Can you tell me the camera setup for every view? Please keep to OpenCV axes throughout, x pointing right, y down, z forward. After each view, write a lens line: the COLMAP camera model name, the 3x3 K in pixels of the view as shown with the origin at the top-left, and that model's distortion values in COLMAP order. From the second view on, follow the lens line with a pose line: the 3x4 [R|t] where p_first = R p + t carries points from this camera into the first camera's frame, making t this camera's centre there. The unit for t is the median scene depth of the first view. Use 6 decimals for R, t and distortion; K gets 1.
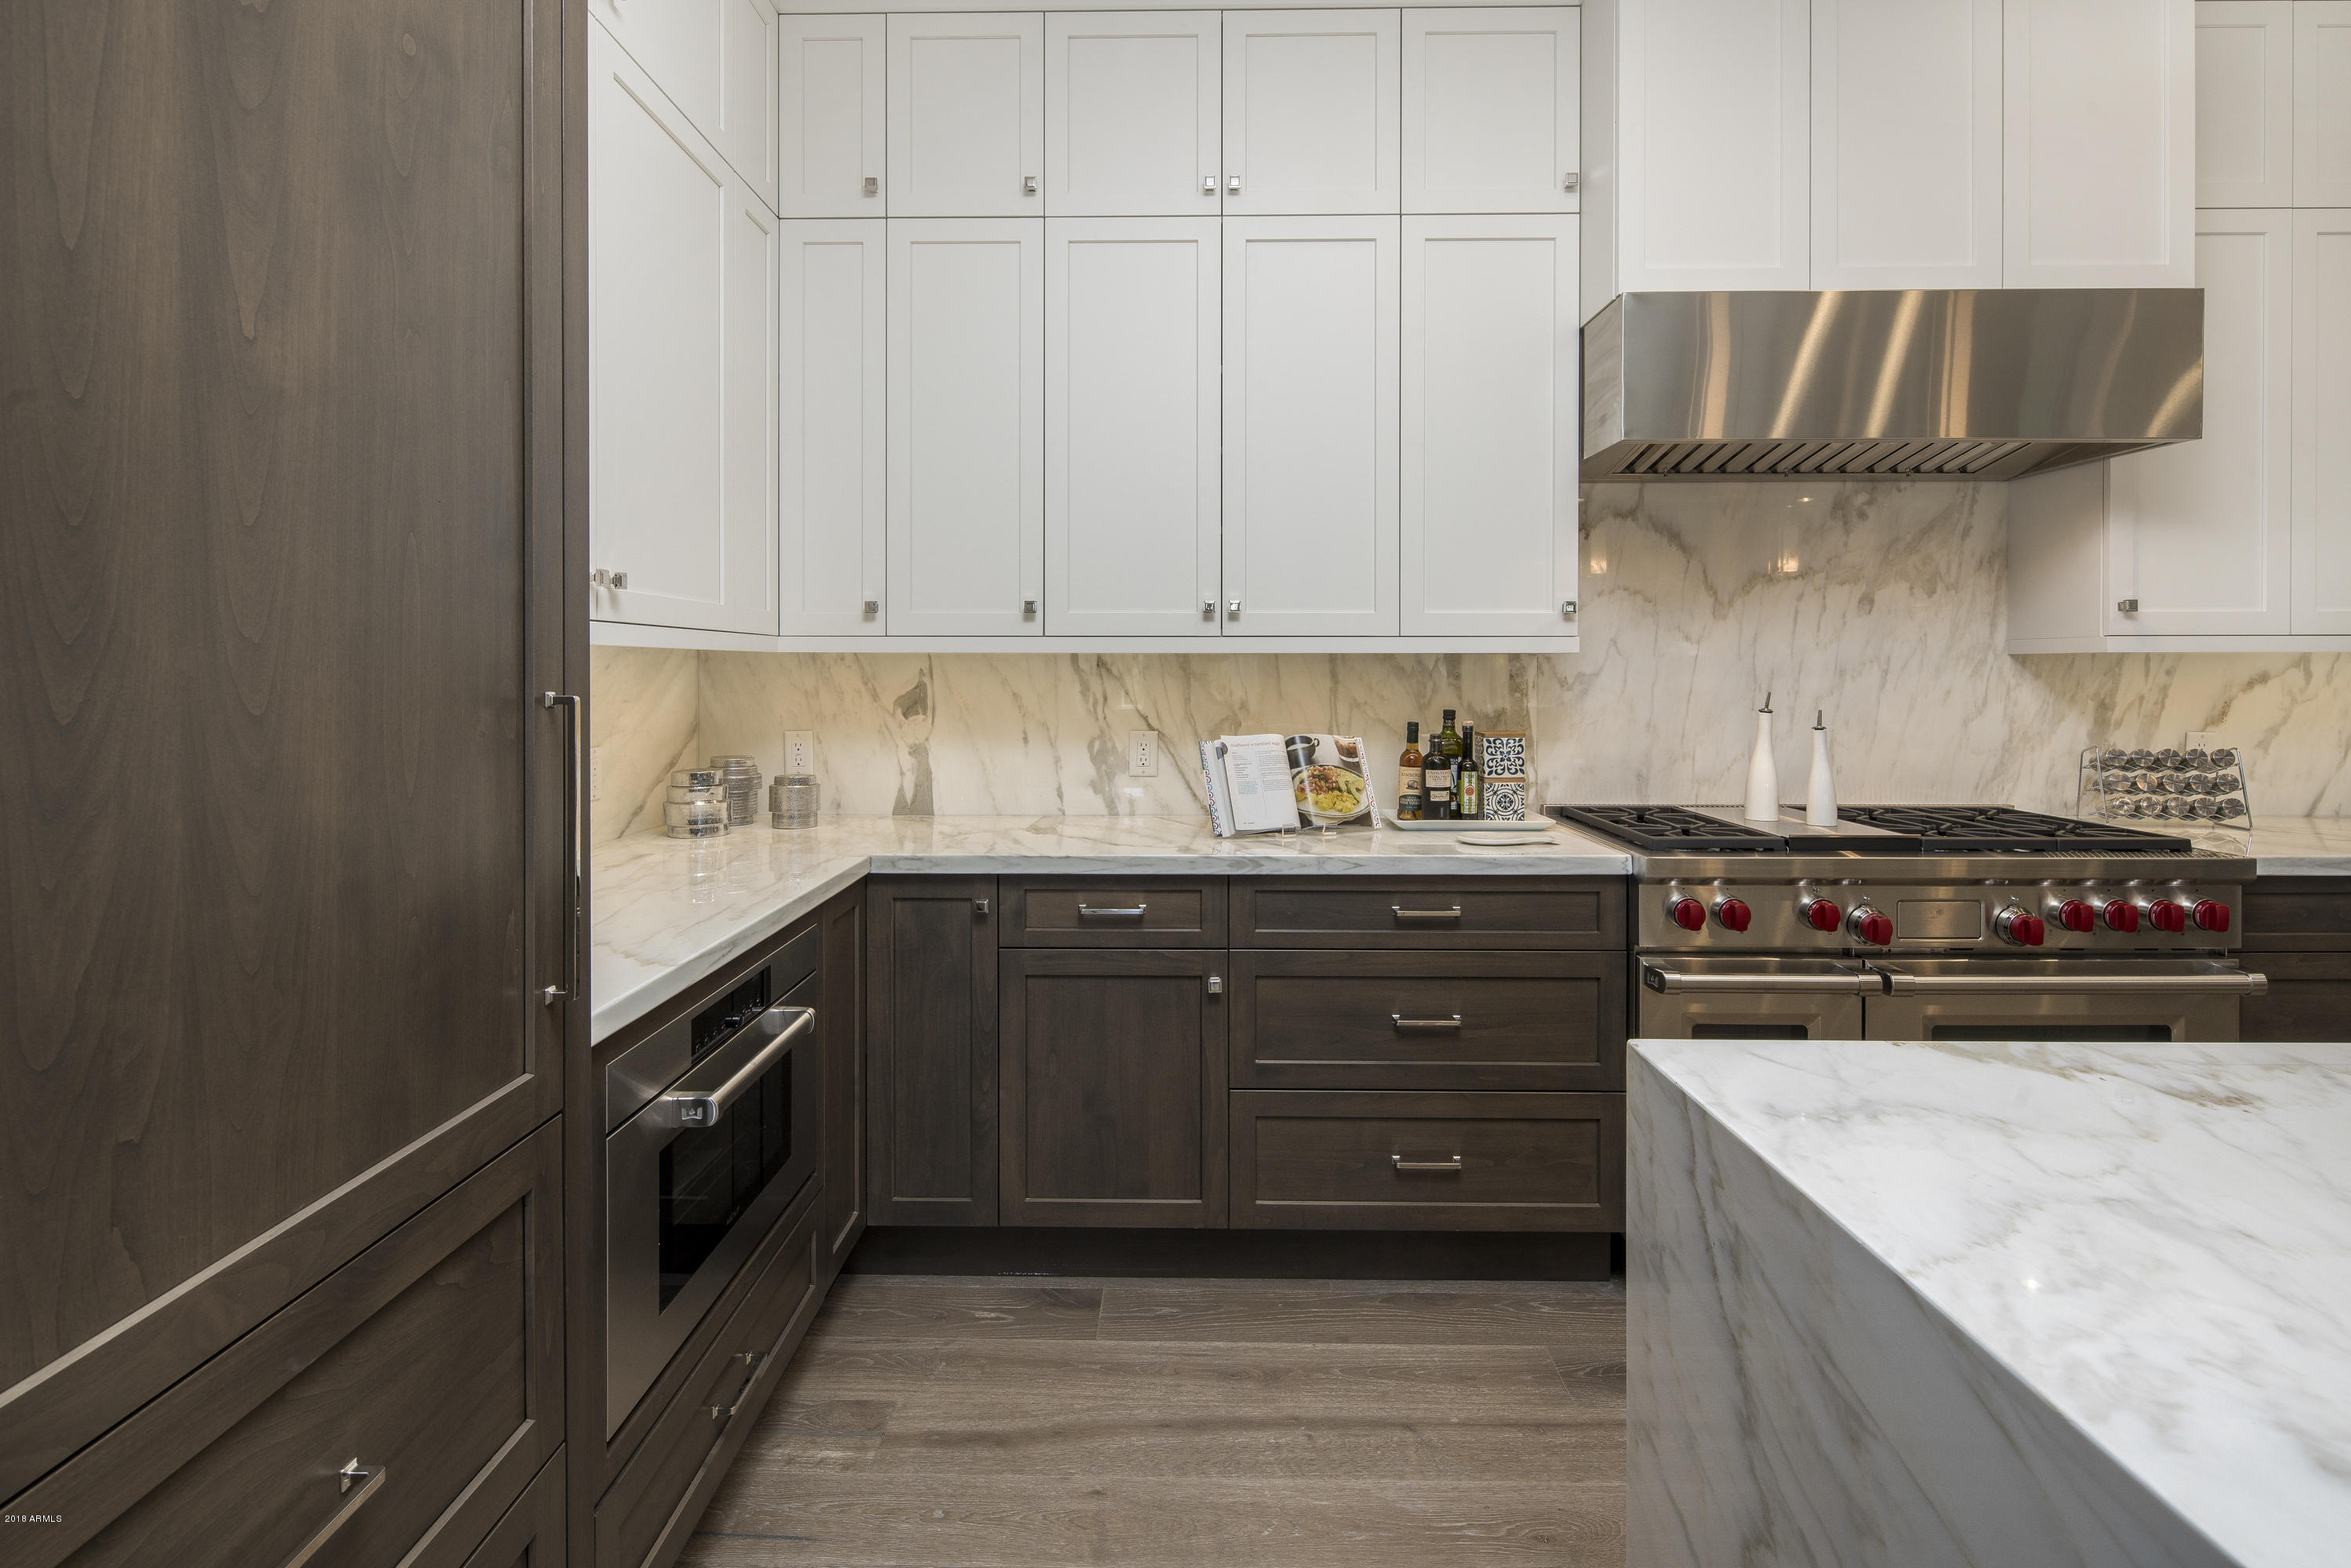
lens RADIAL K [[1169.3, 0, 1179.7], [0, 1169.3, 674.6], [0, 0, 1]] dist [-0.003141, -0.000543]
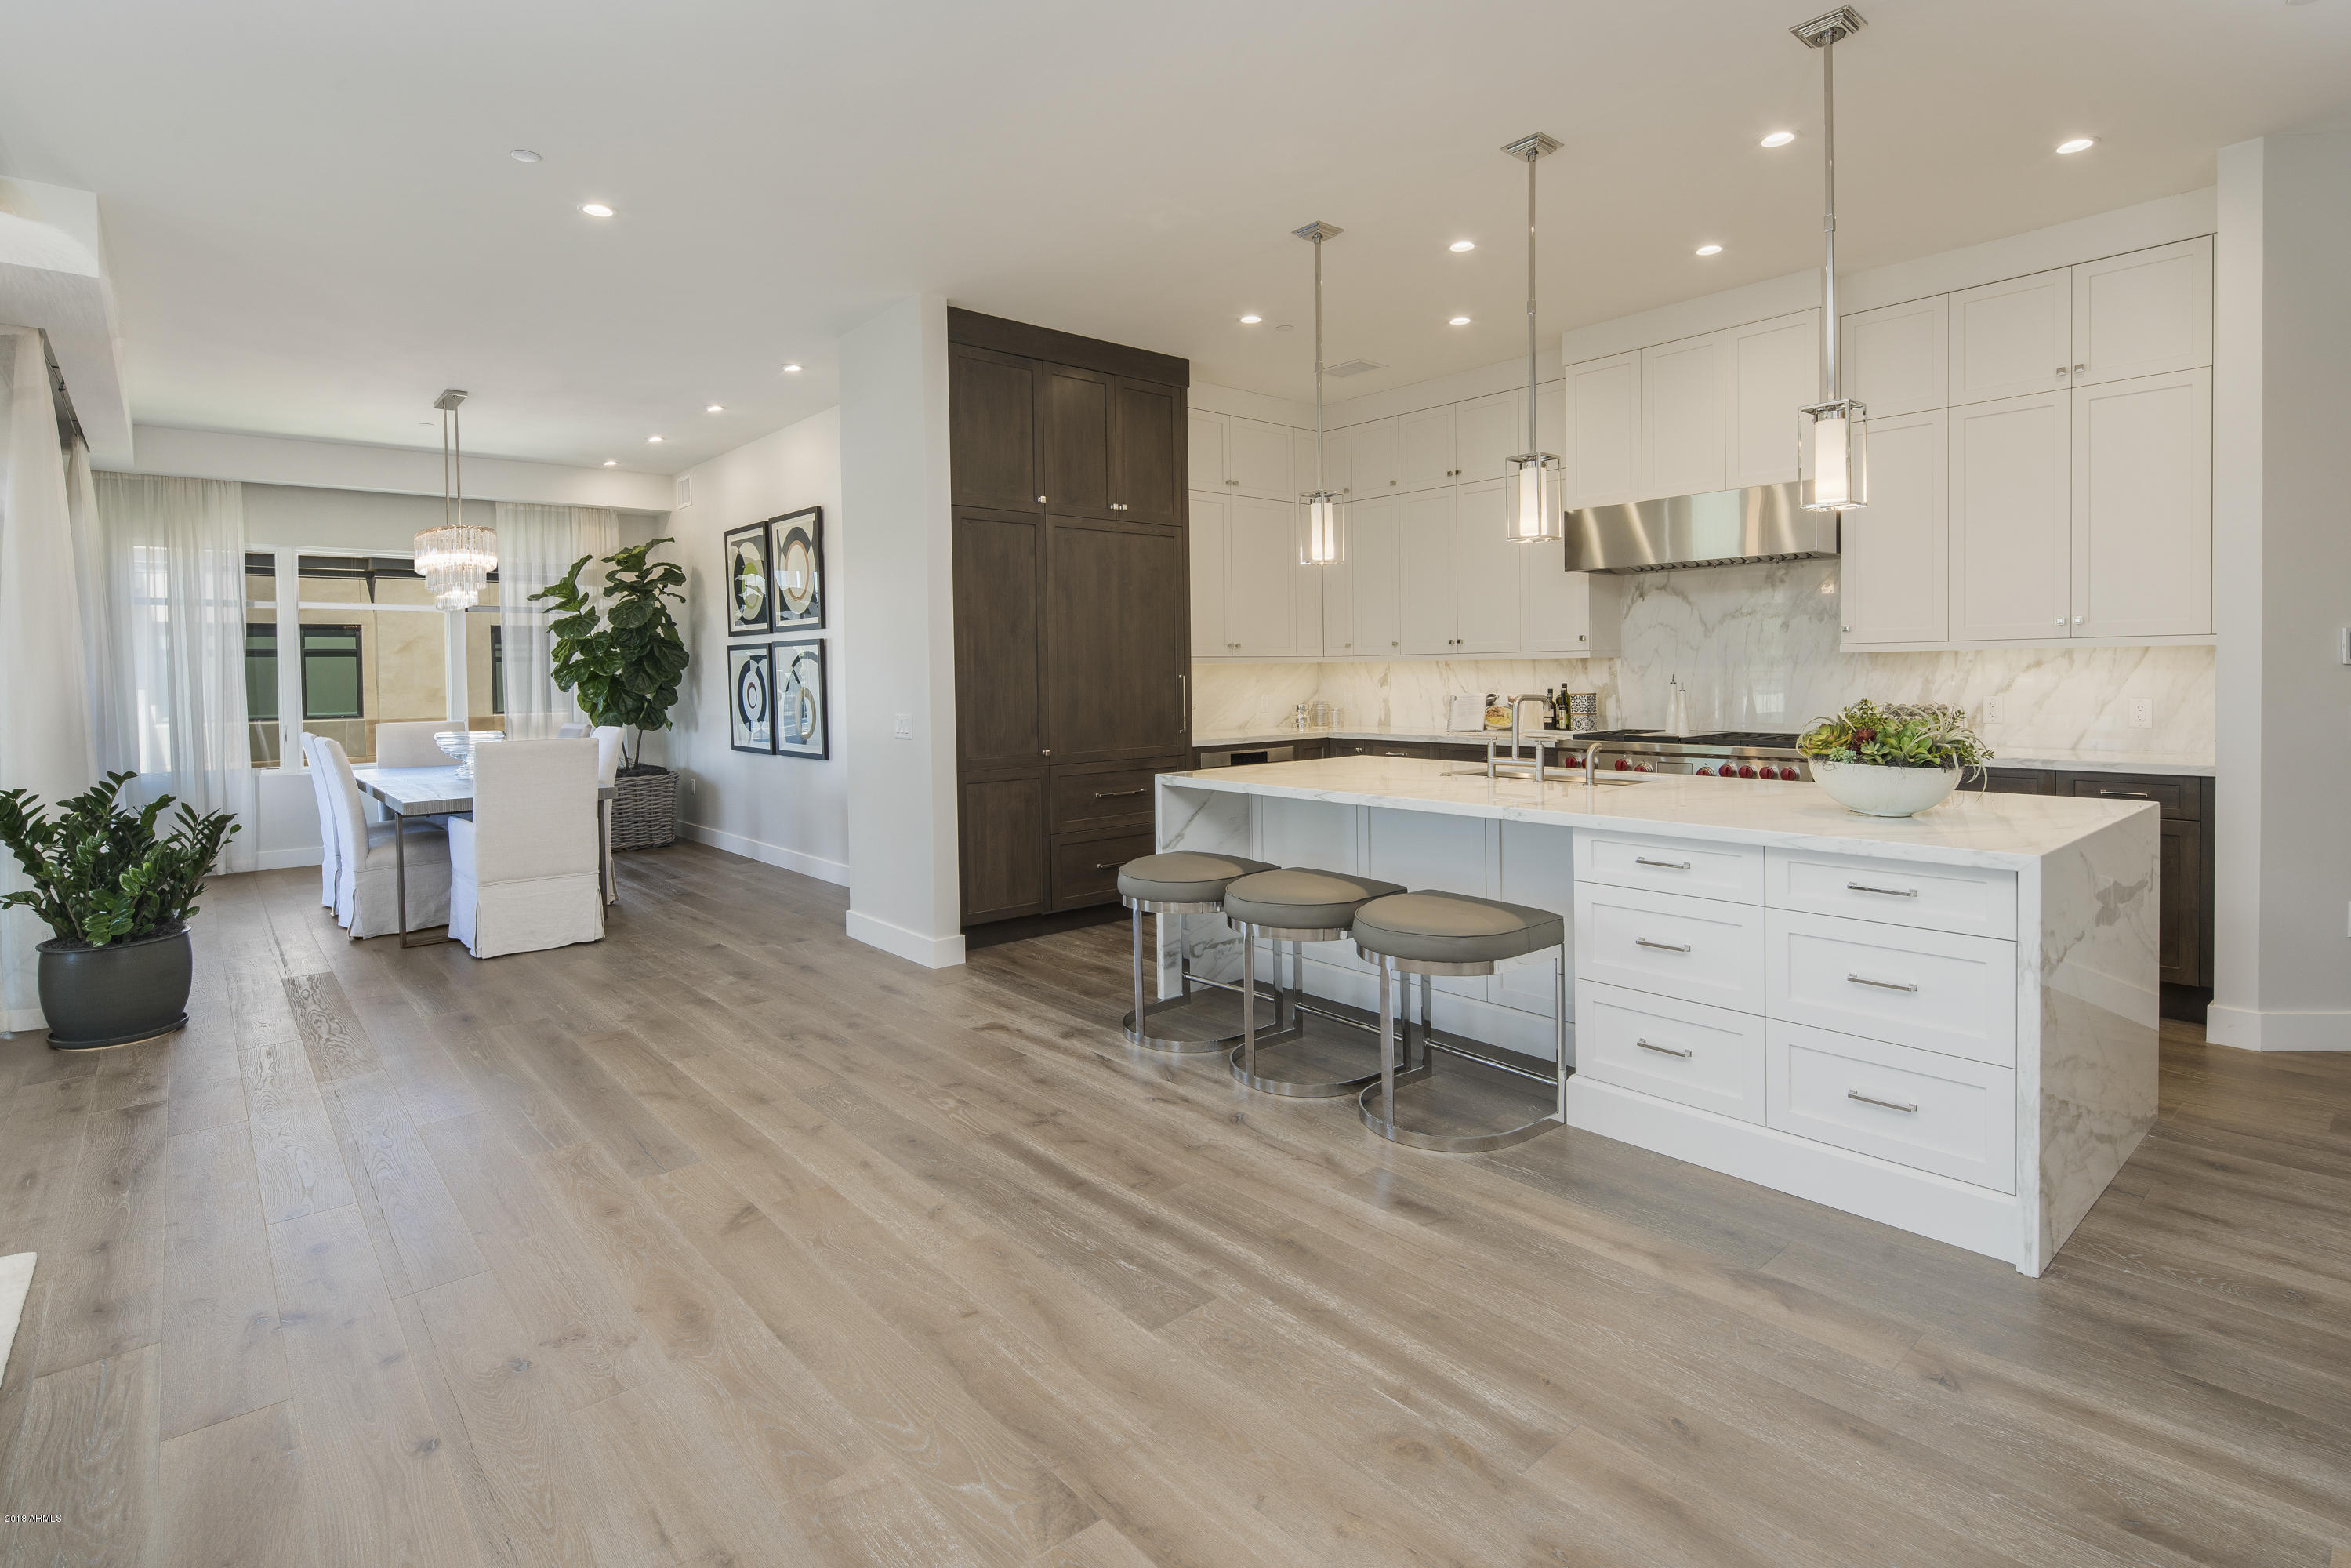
lens RADIAL K [[1138.9, 0, 1170.7], [0, 1138.9, 686.9], [0, 0, 1]] dist [-0.003114, -0.001553]
pose [[0.673179, 0.001630, -0.739478, 1.366644], [0.007556, 0.999930, 0.009083, 0.012044], [0.739441, -0.011701, 0.673120, -1.048556]]
